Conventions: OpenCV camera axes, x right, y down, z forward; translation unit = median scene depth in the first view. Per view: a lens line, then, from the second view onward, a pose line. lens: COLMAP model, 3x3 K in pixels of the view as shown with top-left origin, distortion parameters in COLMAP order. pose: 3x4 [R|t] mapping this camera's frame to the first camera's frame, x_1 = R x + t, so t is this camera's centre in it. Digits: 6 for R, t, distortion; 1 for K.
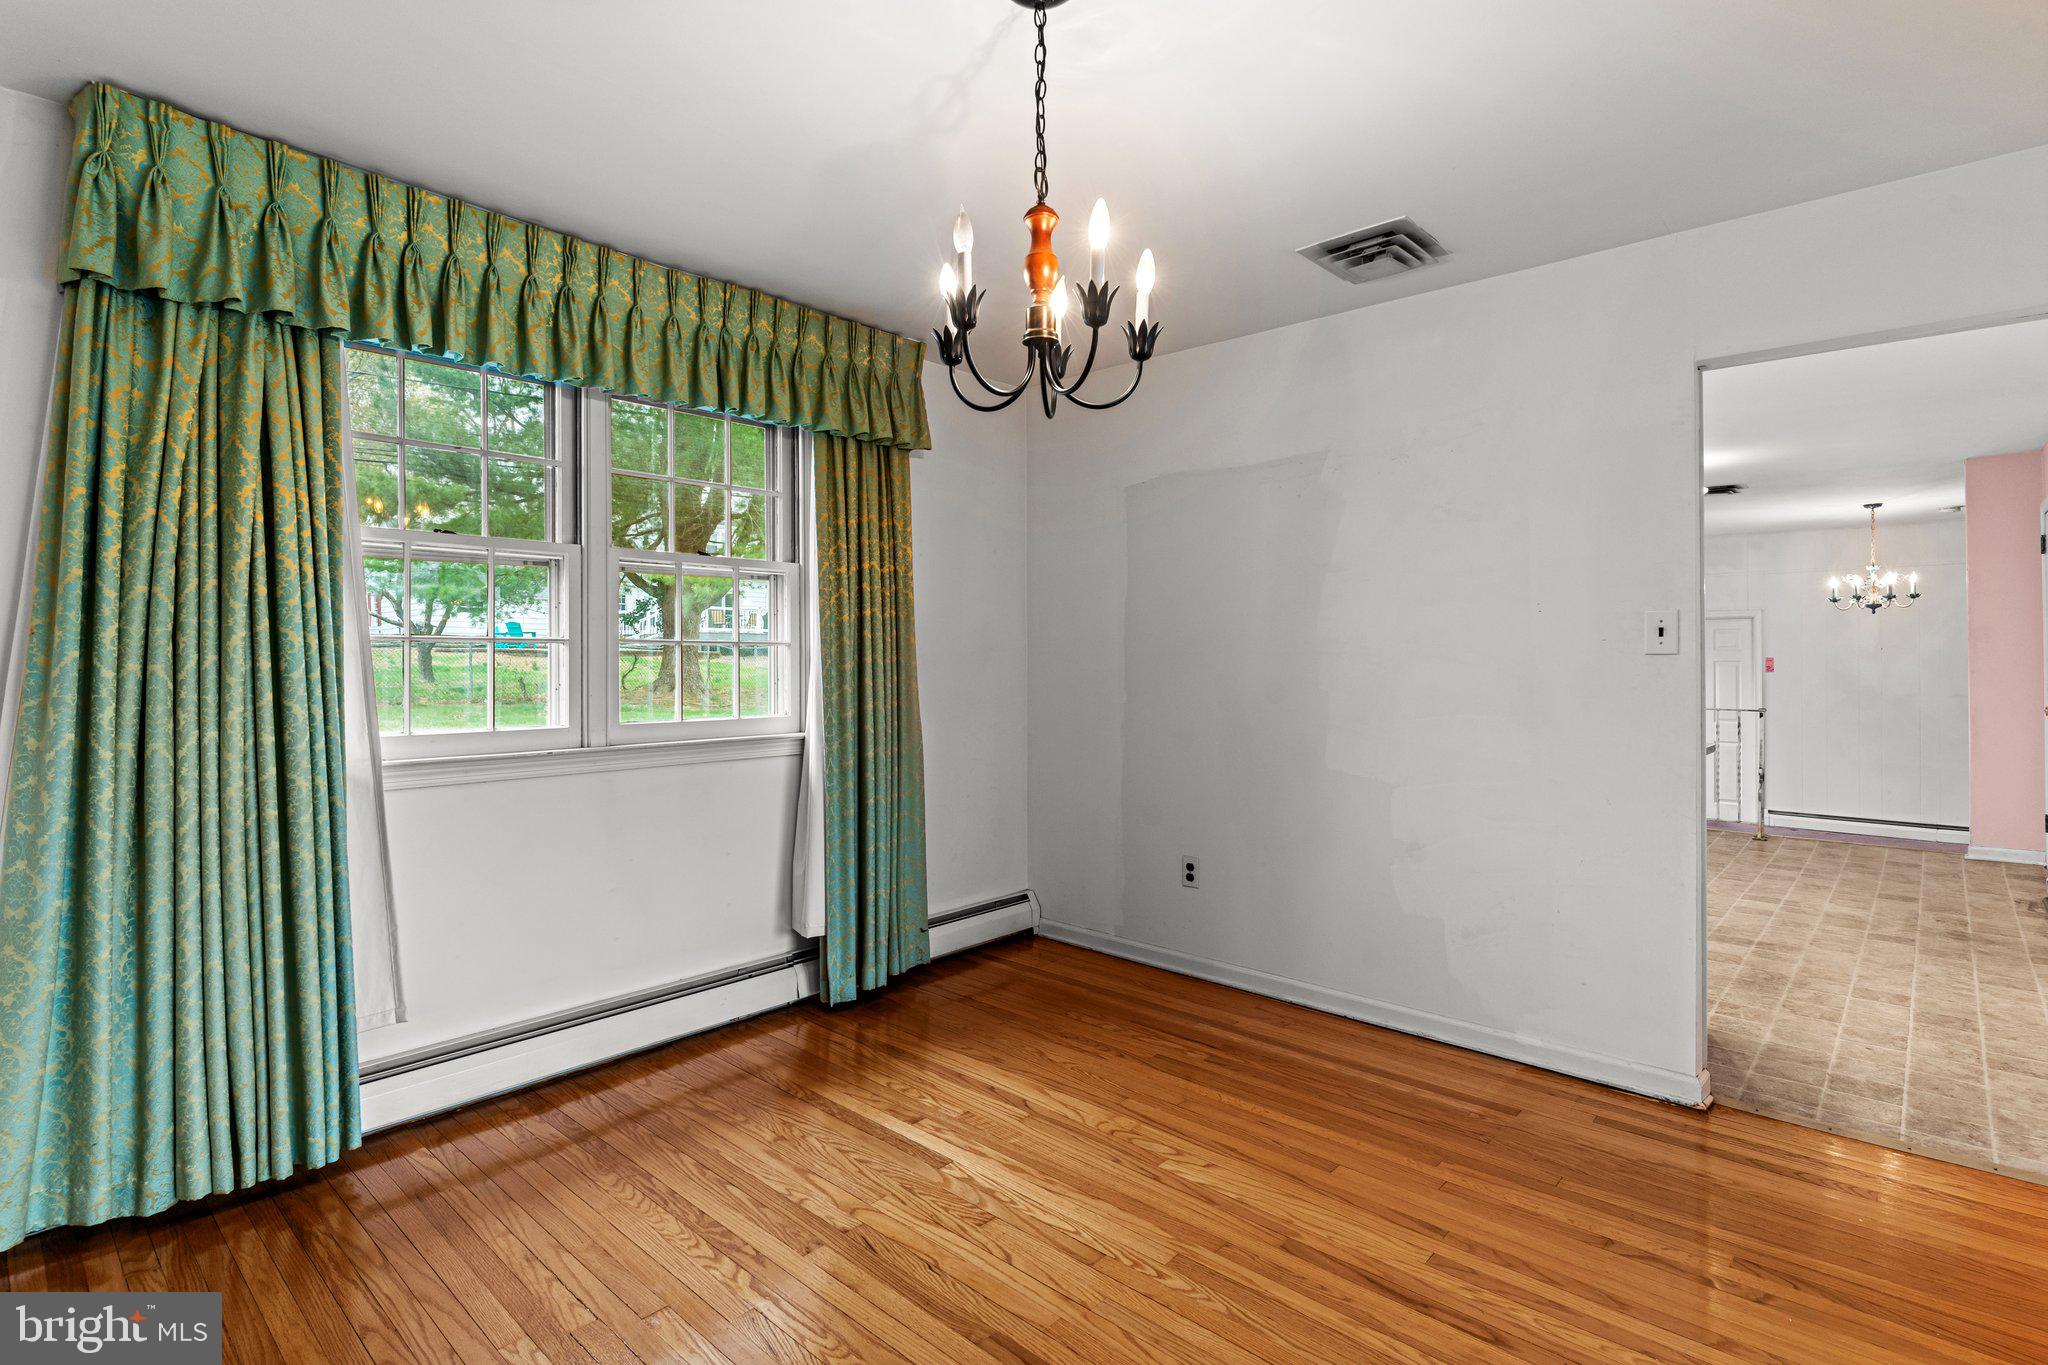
lens RADIAL K [[975.7, 0, 1014.0], [0, 975.7, 670.6], [0, 0, 1]] dist [-0.003235, 0.002824]
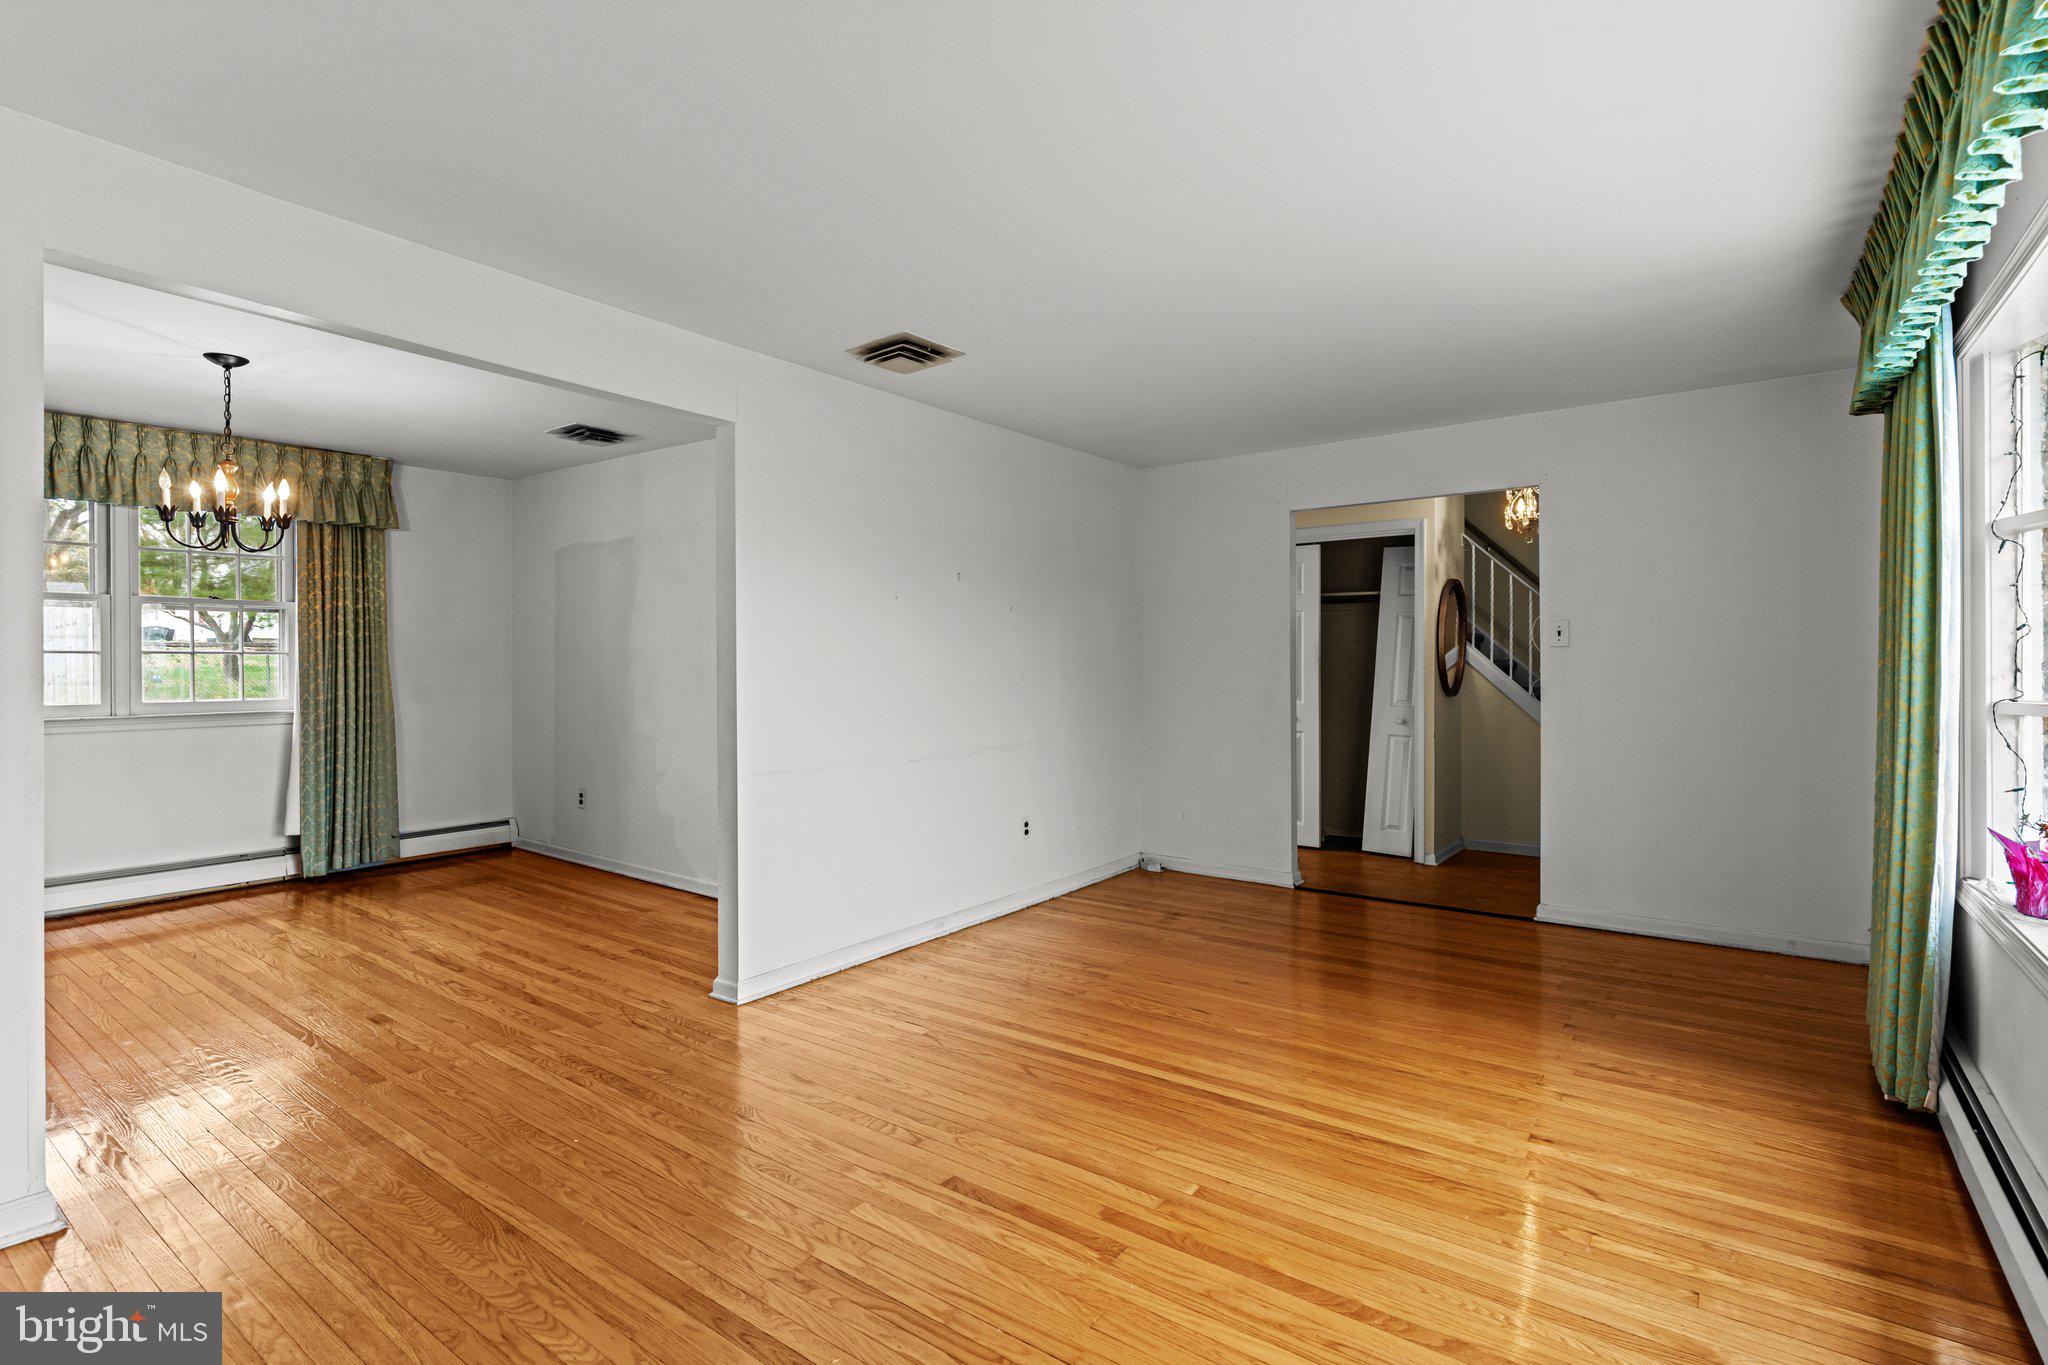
lens RADIAL K [[975.7, 0, 1020.8], [0, 975.7, 676.9], [0, 0, 1]] dist [-0.003235, 0.002824]
pose [[0.994759, -0.000031, 0.102245, 0.804159], [-0.000839, 0.999964, 0.008470, -0.004101], [-0.102242, -0.008511, 0.994723, -0.703545]]
